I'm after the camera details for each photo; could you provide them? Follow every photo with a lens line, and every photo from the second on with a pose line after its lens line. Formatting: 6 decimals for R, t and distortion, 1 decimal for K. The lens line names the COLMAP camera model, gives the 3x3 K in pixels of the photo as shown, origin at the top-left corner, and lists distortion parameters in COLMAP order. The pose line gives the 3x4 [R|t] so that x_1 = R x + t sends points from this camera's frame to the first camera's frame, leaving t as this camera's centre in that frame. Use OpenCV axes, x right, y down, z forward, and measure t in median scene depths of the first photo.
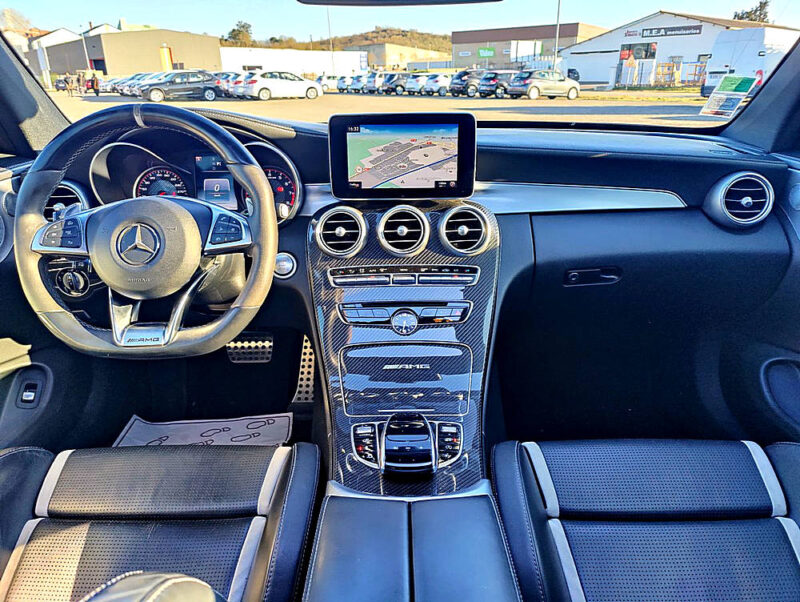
lens RADIAL K [[567.4, 0, 400.0], [0, 567.4, 301.0], [0, 0, 1]] dist [0.006263, -0.001074]
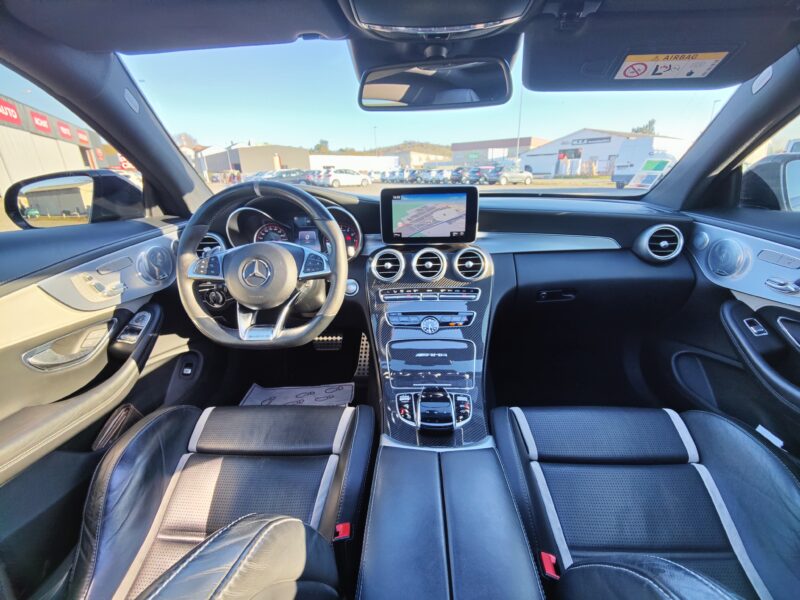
lens RADIAL K [[351.7, 0, 403.3], [0, 351.7, 306.8], [0, 0, 1]] dist [0.007875, -0.000274]
pose [[0.999055, 0.003838, -0.043304, -0.022104], [-0.004297, 0.999936, -0.010501, -0.001576], [0.043261, 0.010677, 0.999007, 0.062446]]
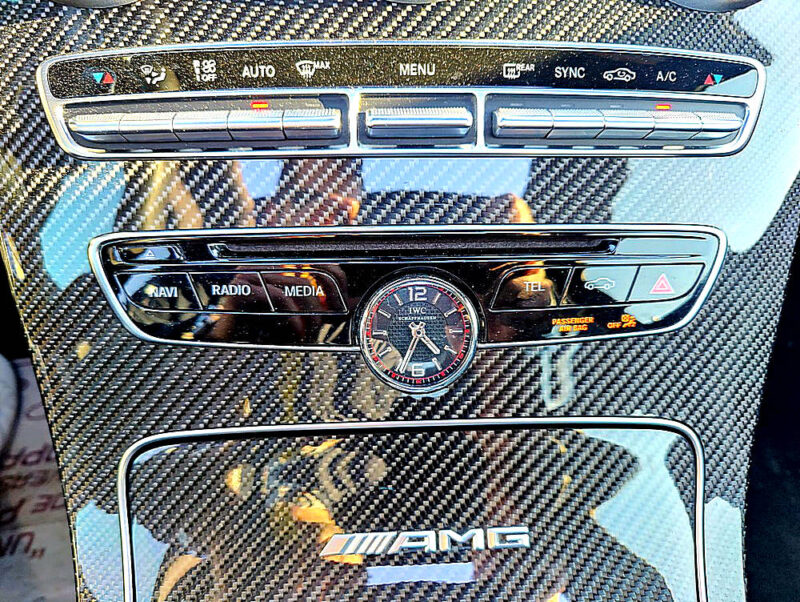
lens RADIAL K [[567.4, 0, 400.0], [0, 567.4, 301.0], [0, 0, 1]] dist [0.006263, -0.001074]
pose [[0.998915, -0.003285, 0.046450, -0.008394], [-0.012324, 0.943285, 0.331756, -0.043578], [-0.044905, -0.331969, 0.942221, 0.771245]]
